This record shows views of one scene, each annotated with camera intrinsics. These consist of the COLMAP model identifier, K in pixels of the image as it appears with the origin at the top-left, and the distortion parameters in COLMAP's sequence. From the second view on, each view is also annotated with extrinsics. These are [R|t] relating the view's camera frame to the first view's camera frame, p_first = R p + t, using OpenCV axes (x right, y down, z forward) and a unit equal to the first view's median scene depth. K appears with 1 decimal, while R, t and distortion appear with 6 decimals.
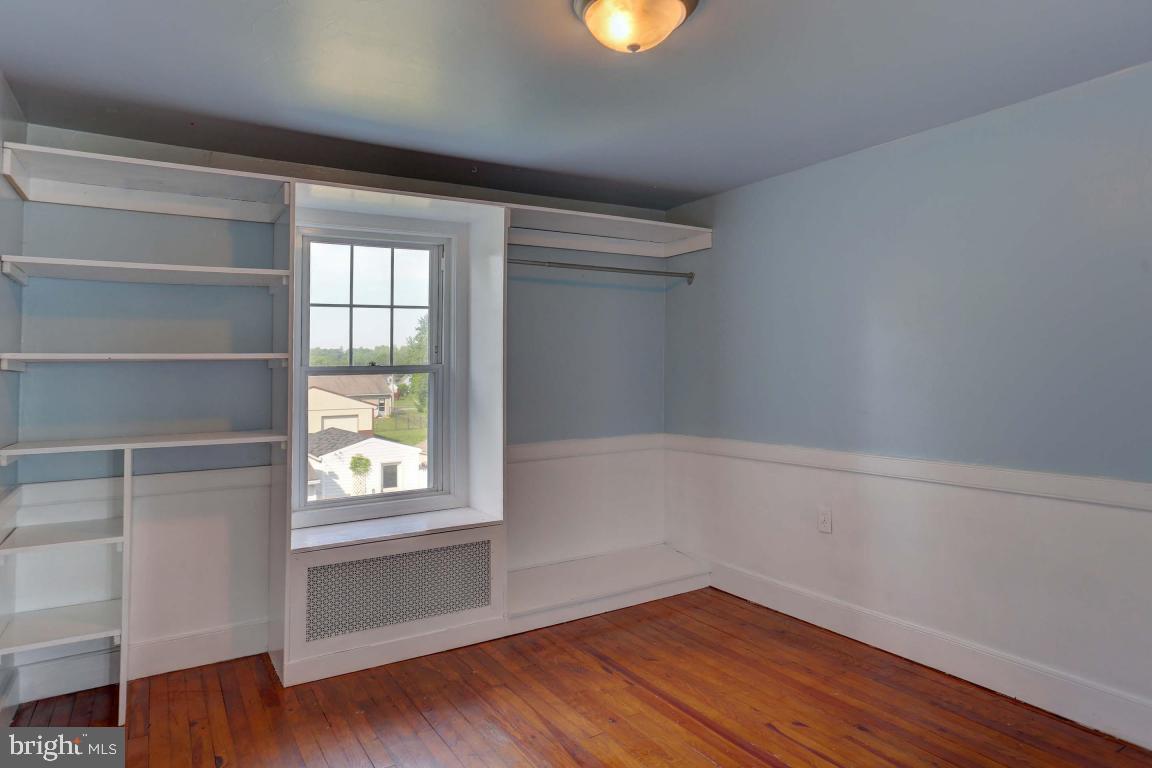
lens RADIAL K [[680.7, 0, 577.6], [0, 680.7, 379.2], [0, 0, 1]] dist [0.005902, 0.002266]
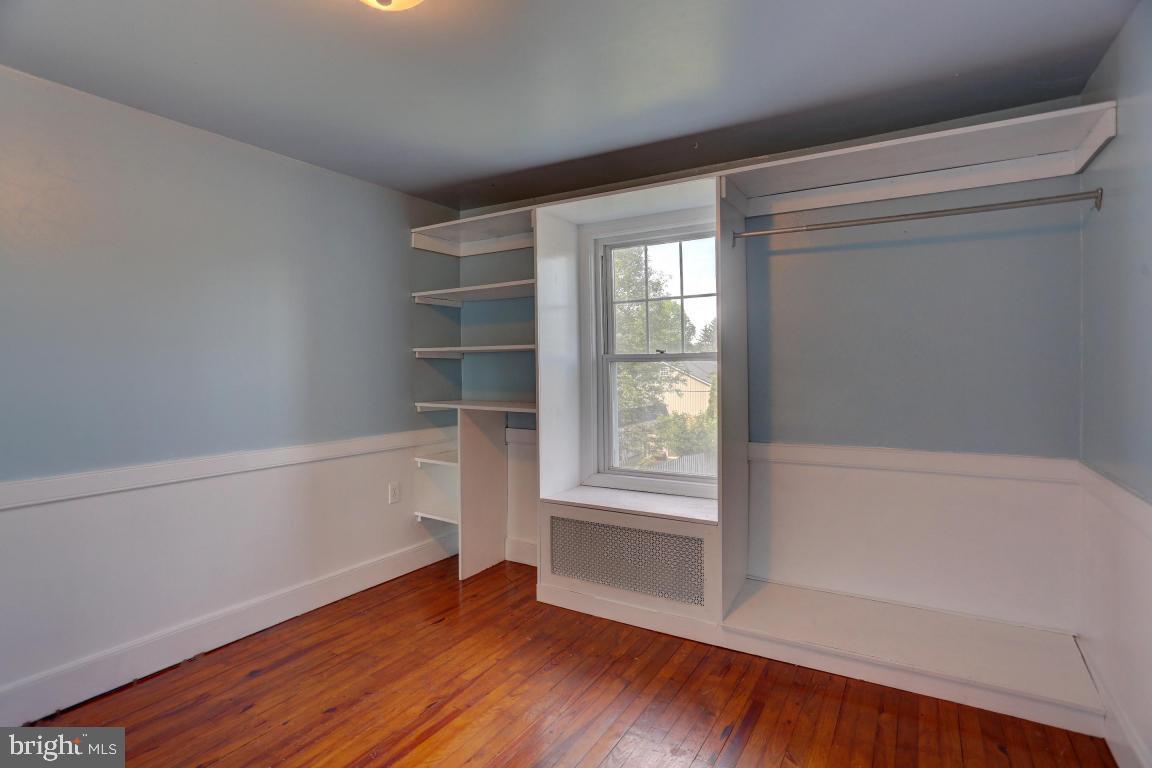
lens RADIAL K [[580.9, 0, 576.0], [0, 580.9, 384.0], [0, 0, 1]] dist [-0.004305, 0.000536]
pose [[0.468661, 0.044914, -0.882235, 0.492365], [-0.007835, 0.998879, 0.046691, -0.014433], [0.883343, -0.014970, 0.468487, 0.473953]]
